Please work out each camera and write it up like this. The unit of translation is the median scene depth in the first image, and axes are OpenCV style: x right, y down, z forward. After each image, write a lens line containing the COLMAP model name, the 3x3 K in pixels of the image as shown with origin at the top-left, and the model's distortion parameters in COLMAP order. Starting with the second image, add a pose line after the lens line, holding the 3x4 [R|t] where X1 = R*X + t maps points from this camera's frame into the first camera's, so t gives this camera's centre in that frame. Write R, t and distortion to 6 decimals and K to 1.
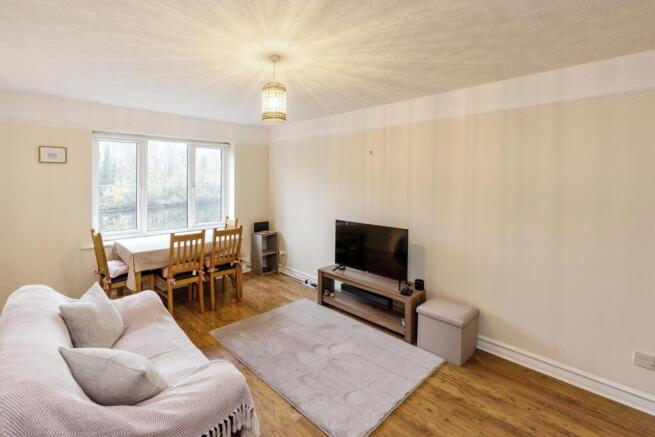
lens RADIAL K [[302.2, 0, 303.7], [0, 302.2, 180.5], [0, 0, 1]] dist [-0.002668, -0.000199]
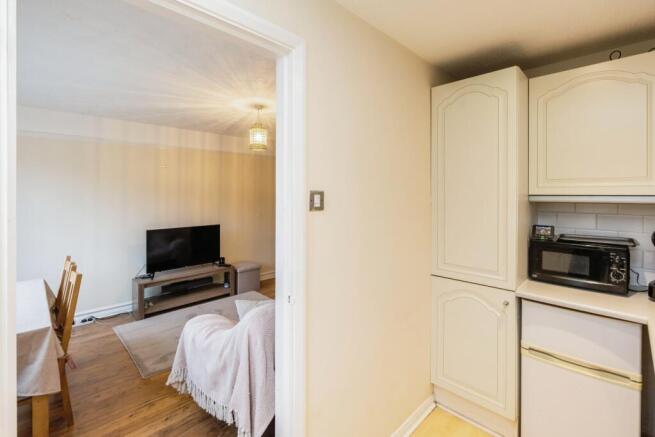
lens RADIAL K [[299.8, 0, 331.3], [0, 299.8, 192.9], [0, 0, 1]] dist [-0.001693, -0.000199]
pose [[-0.043938, -0.010476, 0.998979, -1.008474], [0.007355, 0.999915, 0.010809, -0.001933], [-0.999007, 0.007822, -0.043857, 0.467527]]
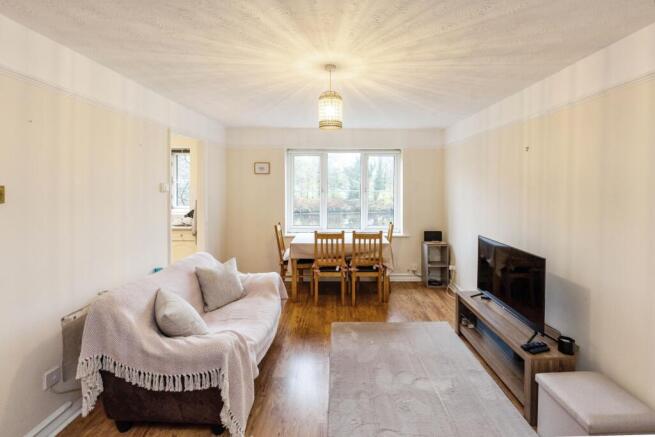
lens RADIAL K [[305.9, 0, 345.4], [0, 305.9, 187.0], [0, 0, 1]] dist [-0.001081, -0.000445]
pose [[0.752778, 0.003348, -0.658266, 0.411761], [-0.002380, 0.999994, 0.002365, -0.000761], [0.658270, -0.000214, 0.752782, 0.163147]]
